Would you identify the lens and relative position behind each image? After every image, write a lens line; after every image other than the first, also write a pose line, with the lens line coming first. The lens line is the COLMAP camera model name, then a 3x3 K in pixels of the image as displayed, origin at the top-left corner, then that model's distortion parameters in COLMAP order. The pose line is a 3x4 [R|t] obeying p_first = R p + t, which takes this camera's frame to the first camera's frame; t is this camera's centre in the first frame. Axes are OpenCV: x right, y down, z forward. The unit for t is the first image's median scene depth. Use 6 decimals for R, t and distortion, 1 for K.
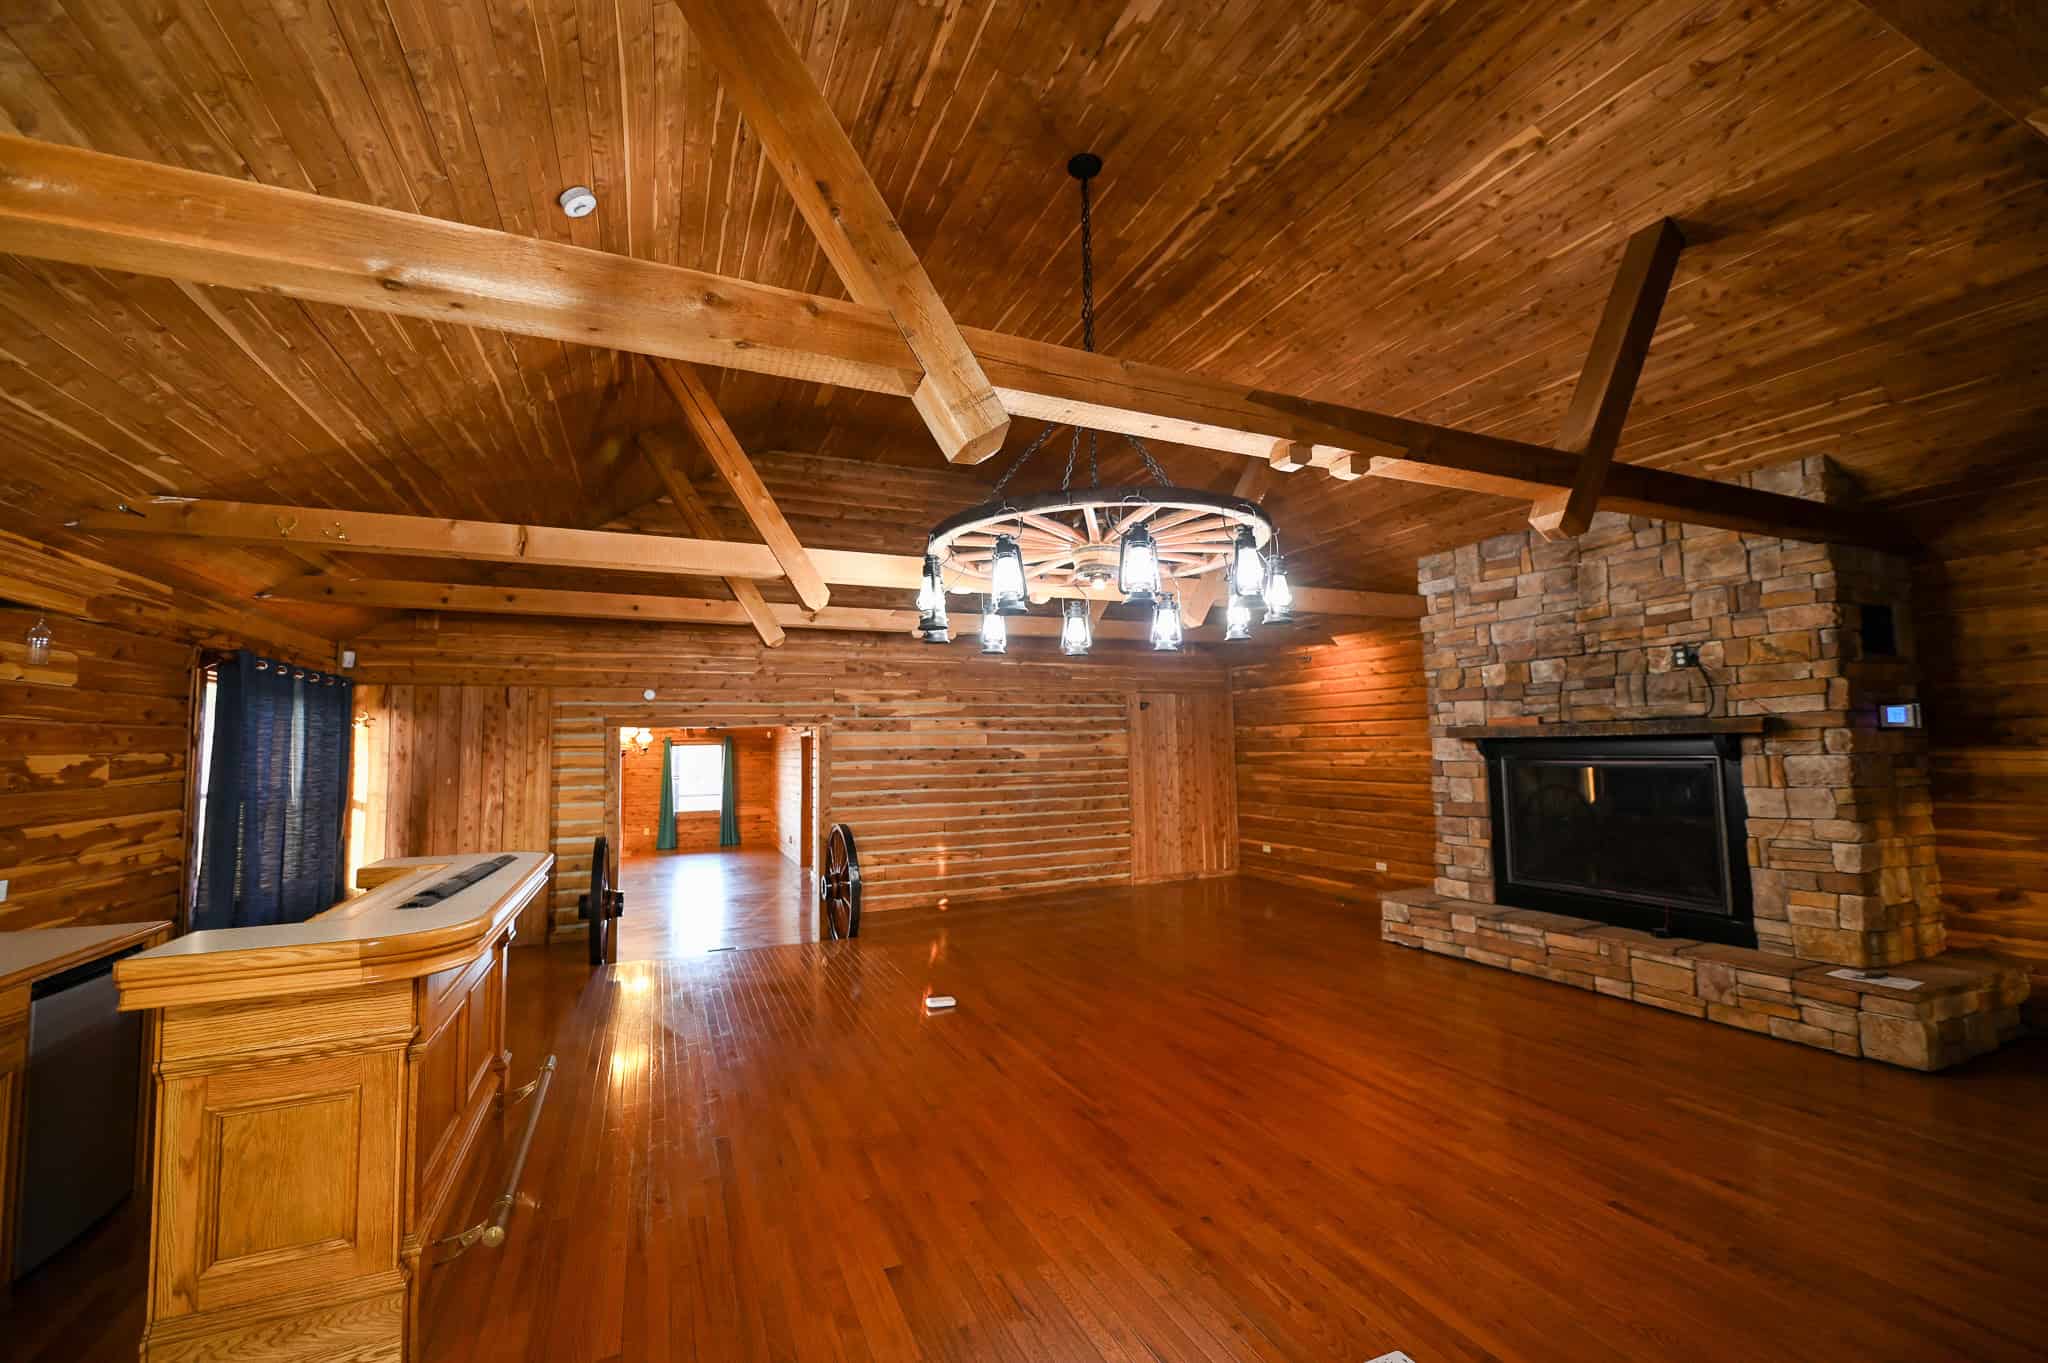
lens RADIAL K [[813.8, 0, 1024.7], [0, 813.8, 686.3], [0, 0, 1]] dist [-0.006658, -0.000454]
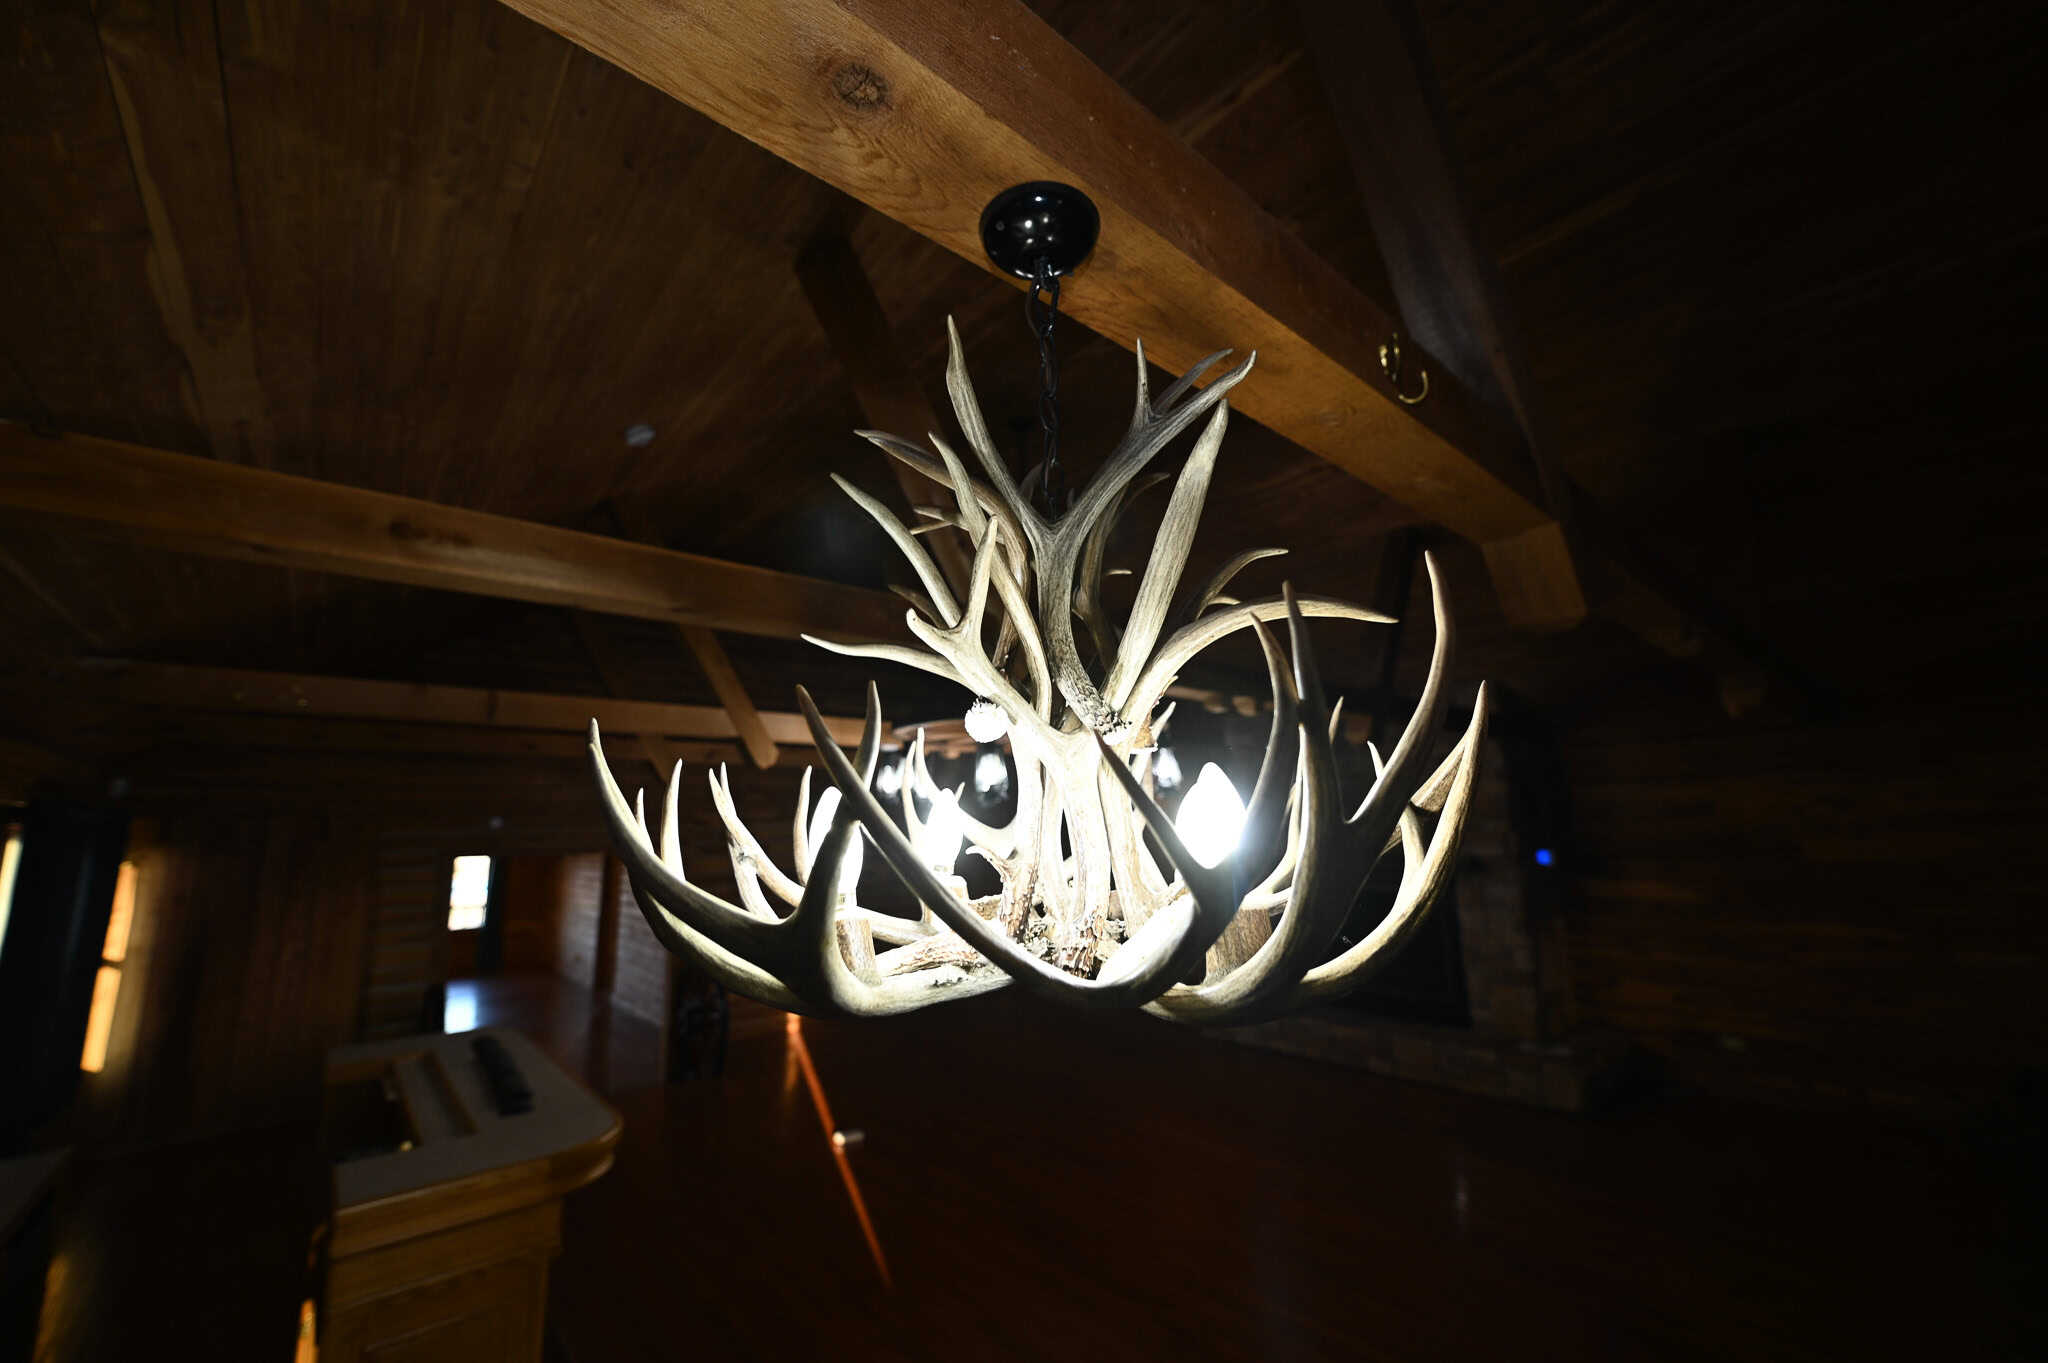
lens RADIAL K [[813.8, 0, 1008.0], [0, 813.8, 670.2], [0, 0, 1]] dist [-0.006658, -0.000454]
pose [[0.957192, 0.048800, 0.285311, -0.218672], [-0.016755, 0.993374, -0.113696, -0.089938], [-0.288969, 0.104049, 0.951667, -0.118468]]
